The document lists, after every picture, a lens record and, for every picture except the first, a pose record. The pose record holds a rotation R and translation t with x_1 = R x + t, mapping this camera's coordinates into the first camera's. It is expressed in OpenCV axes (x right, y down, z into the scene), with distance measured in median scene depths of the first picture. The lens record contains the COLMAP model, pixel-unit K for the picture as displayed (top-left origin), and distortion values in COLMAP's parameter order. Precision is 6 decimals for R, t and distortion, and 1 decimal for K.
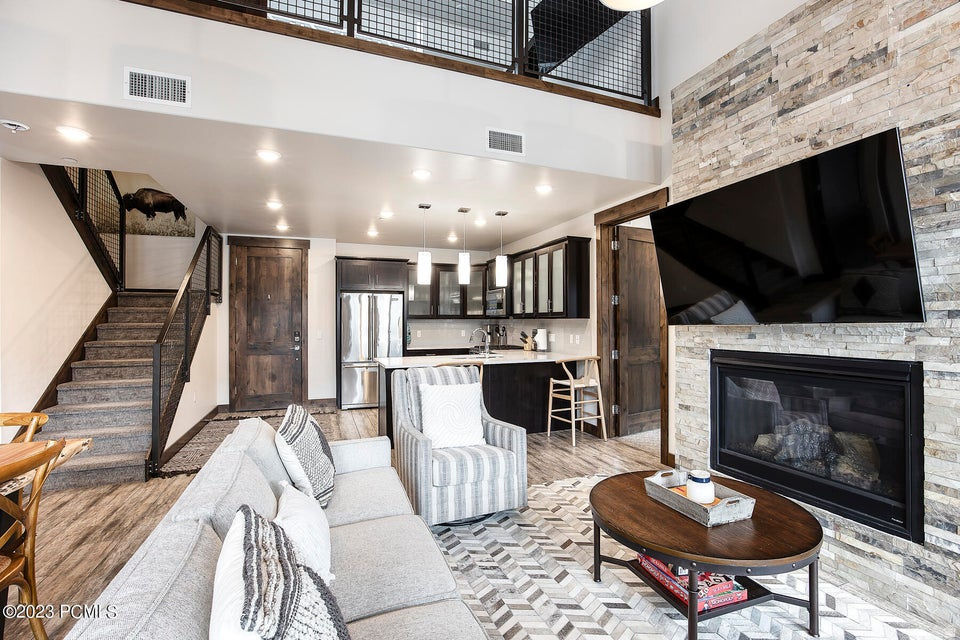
lens RADIAL K [[443.7, 0, 479.1], [0, 443.7, 315.6], [0, 0, 1]] dist [-0.022669, 0.004497]
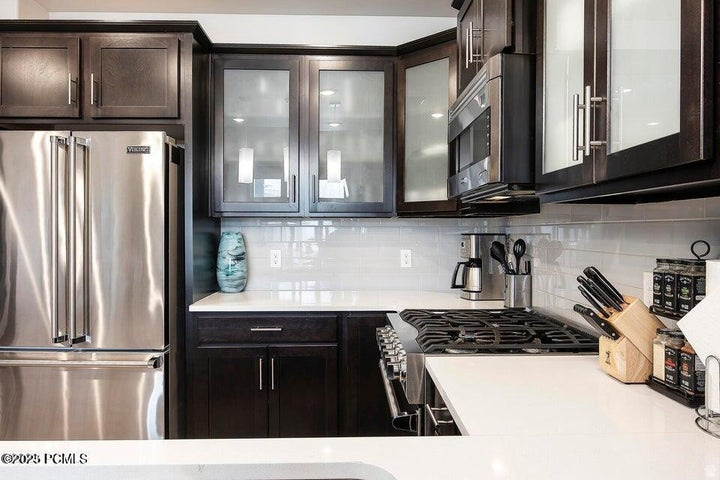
lens RADIAL K [[498.9, 0, 362.7], [0, 498.9, 236.1], [0, 0, 1]] dist [0.007643, 0.002178]
pose [[0.942442, 0.007385, -0.334287, 0.077292], [0.000038, 0.999754, 0.022195, 0.017900], [0.334368, -0.020931, 0.942210, 0.769626]]
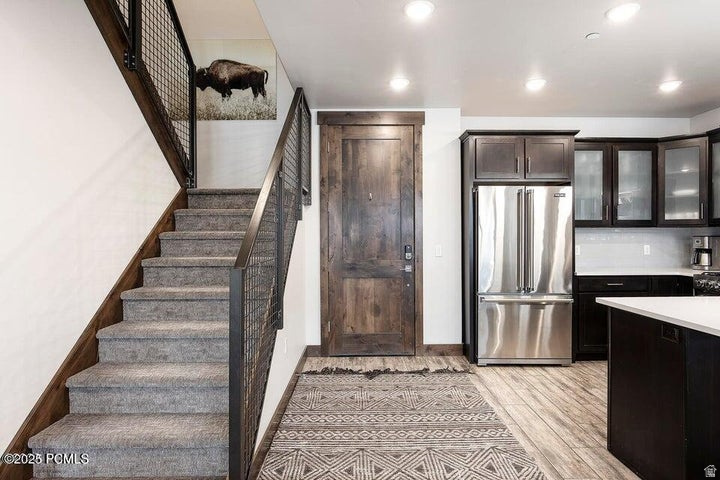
lens RADIAL K [[424.9, 0, 361.6], [0, 424.9, 234.5], [0, 0, 1]] dist [-0.014690, 0.003127]
pose [[0.943337, -0.000887, -0.331835, -0.273863], [0.004590, 0.999936, 0.010377, 0.013180], [0.331805, -0.011312, 0.943280, 0.368332]]
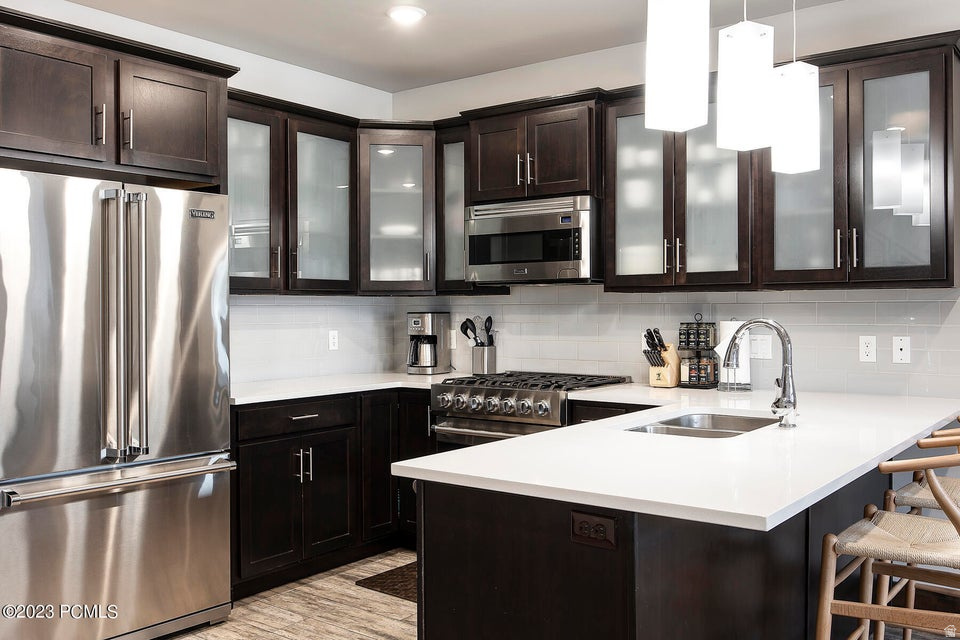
lens RADIAL K [[877.3, 0, 482.5], [0, 877.3, 317.1], [0, 0, 1]] dist [-0.002943, 0.000000]
pose [[0.847386, -0.006381, 0.530939, -0.346459], [-0.003936, 0.999825, 0.018298, 0.015058], [-0.530962, -0.017596, 0.847213, 0.511642]]
